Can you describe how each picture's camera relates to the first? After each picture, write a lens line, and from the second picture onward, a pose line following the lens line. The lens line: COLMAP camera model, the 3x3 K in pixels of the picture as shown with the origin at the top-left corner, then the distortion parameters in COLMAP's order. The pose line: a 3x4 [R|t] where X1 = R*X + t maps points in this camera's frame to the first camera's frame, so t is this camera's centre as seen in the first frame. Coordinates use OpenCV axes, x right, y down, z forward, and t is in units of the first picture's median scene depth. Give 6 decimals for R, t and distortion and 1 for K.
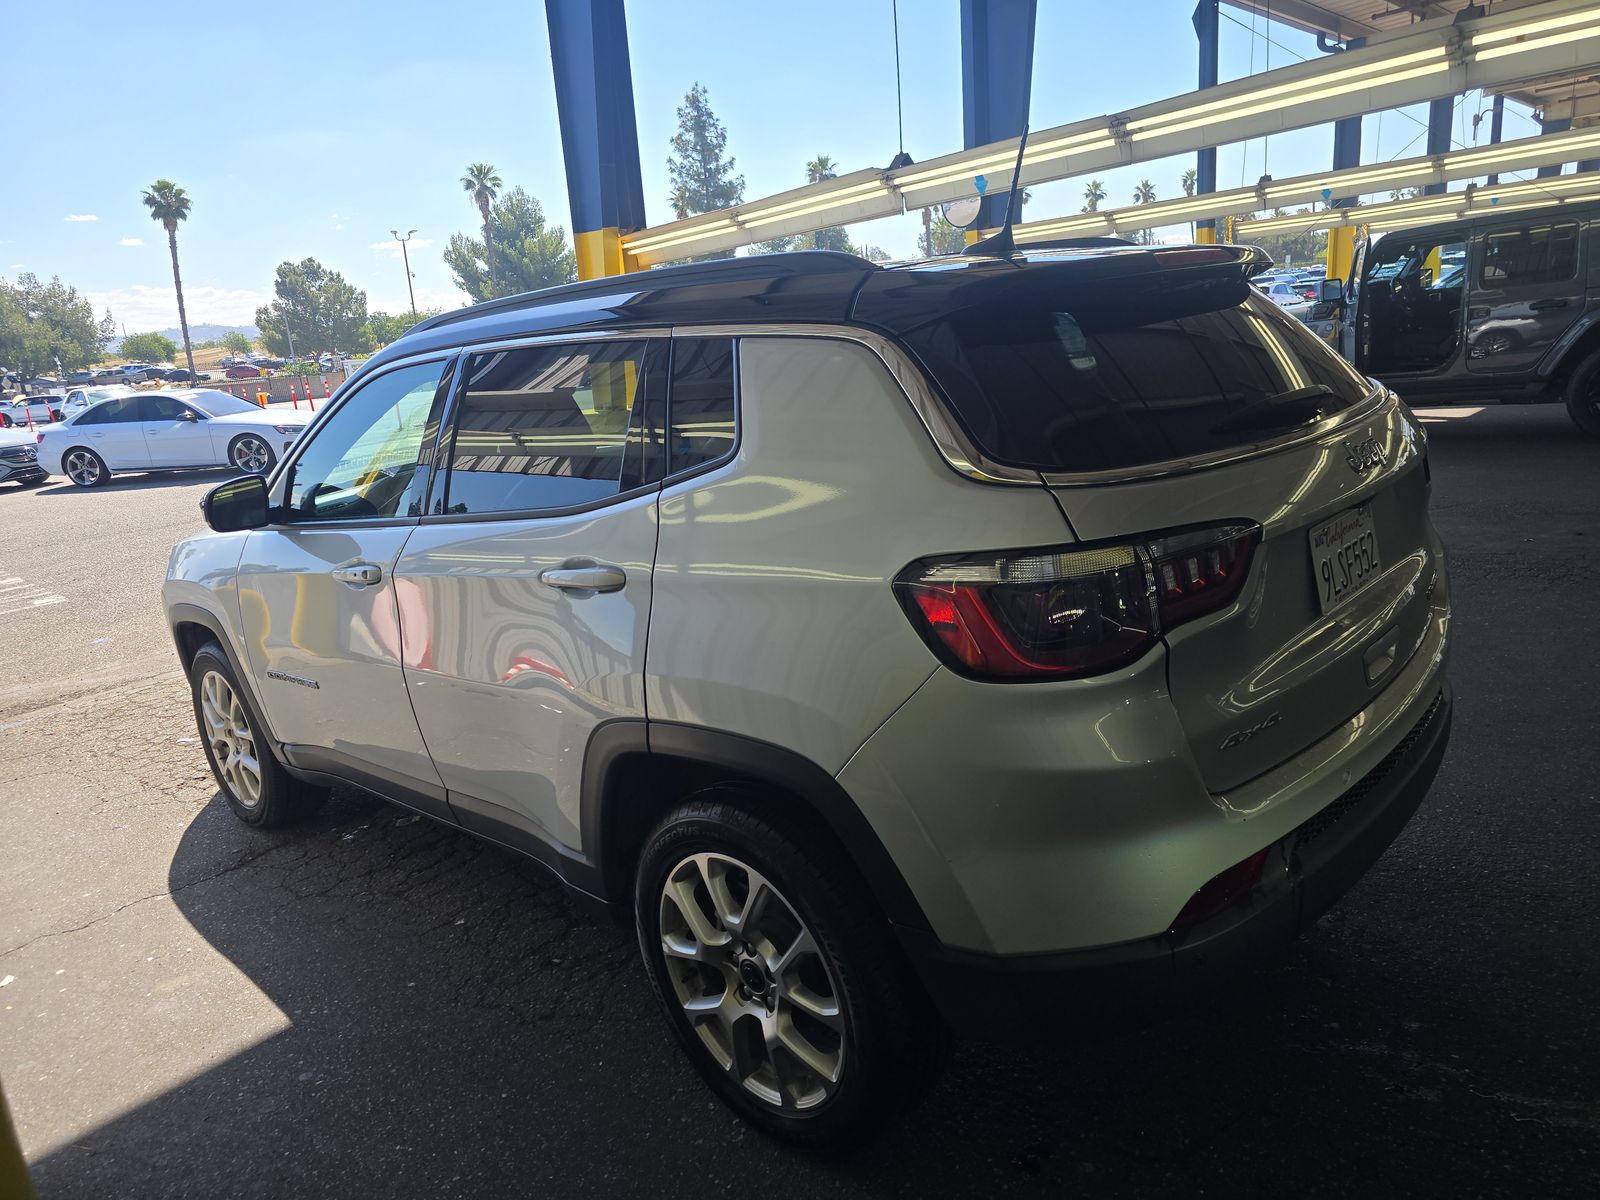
lens RADIAL K [[1072.2, 0, 803.2], [0, 1072.2, 602.5], [0, 0, 1]] dist [-0.001434, -0.006704]
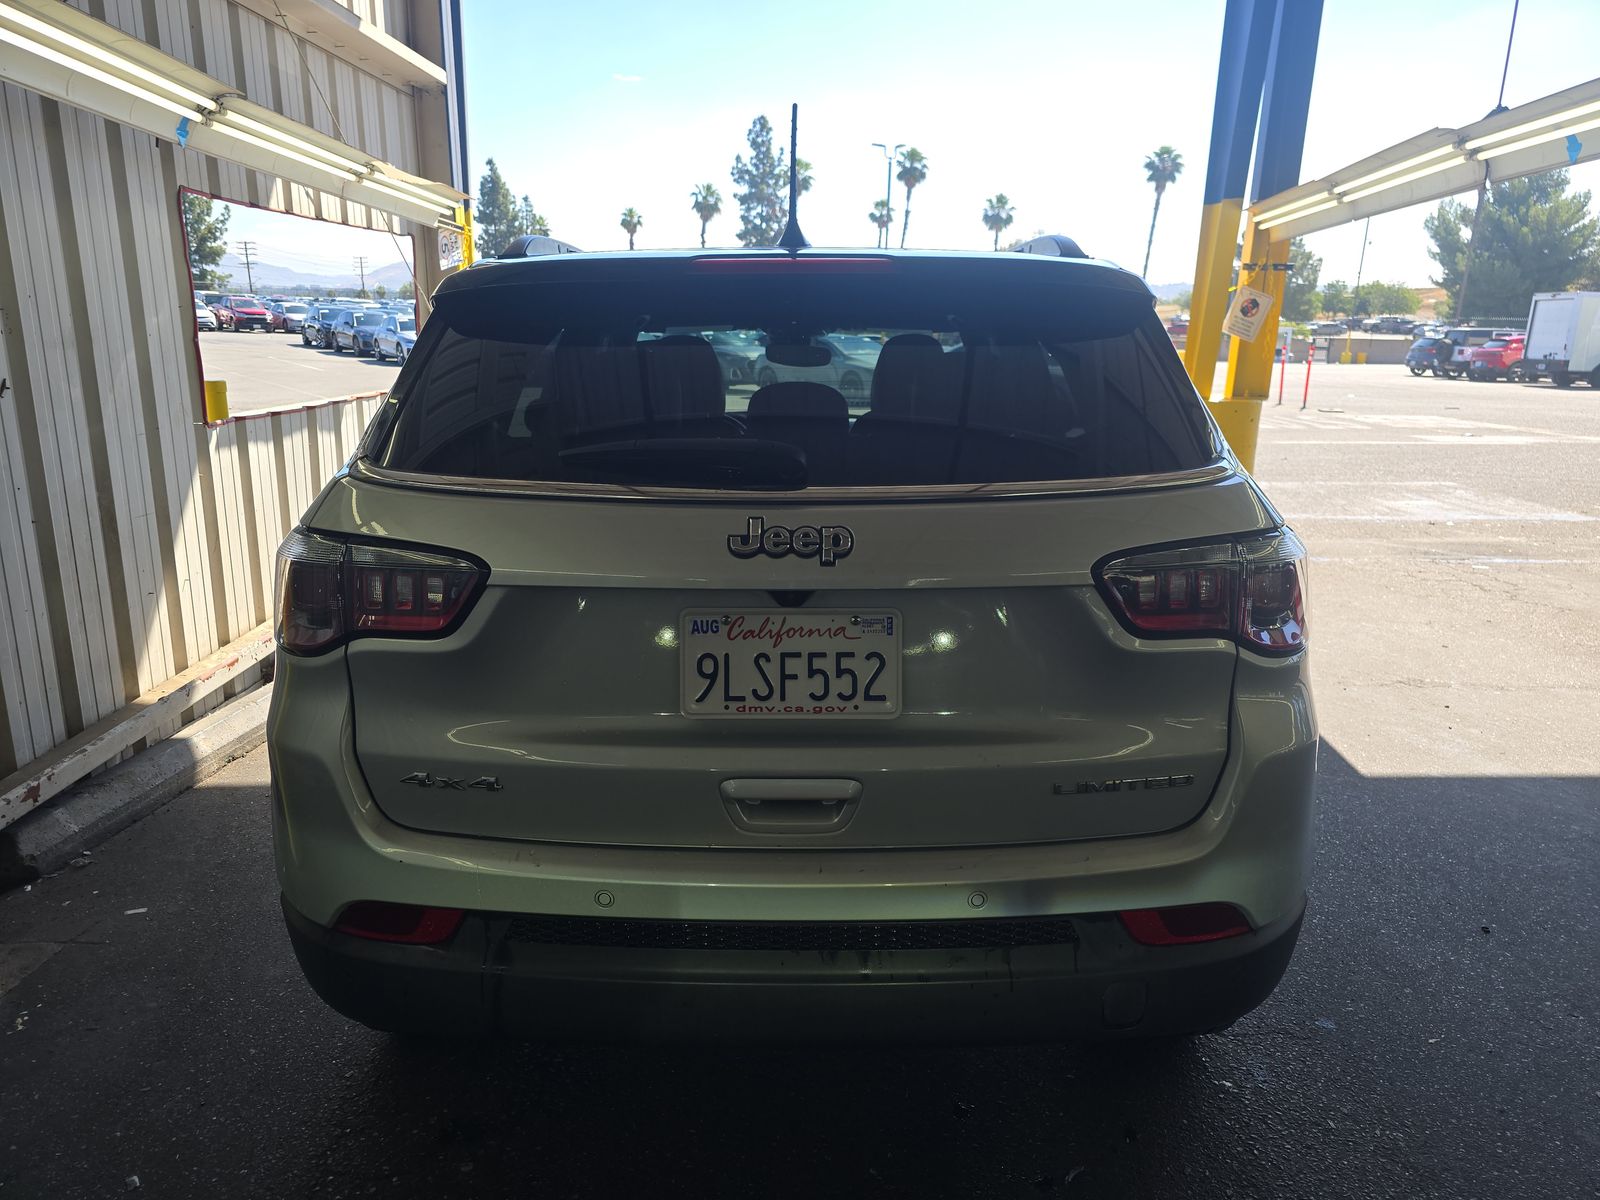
lens RADIAL K [[1072.2, 0, 809.3], [0, 1072.2, 608.3], [0, 0, 1]] dist [-0.001434, -0.006704]
pose [[0.671260, 0.268656, -0.690821, 0.377349], [-0.243640, 0.960188, 0.136670, -0.068892], [0.700035, 0.076570, 0.709991, 0.170034]]
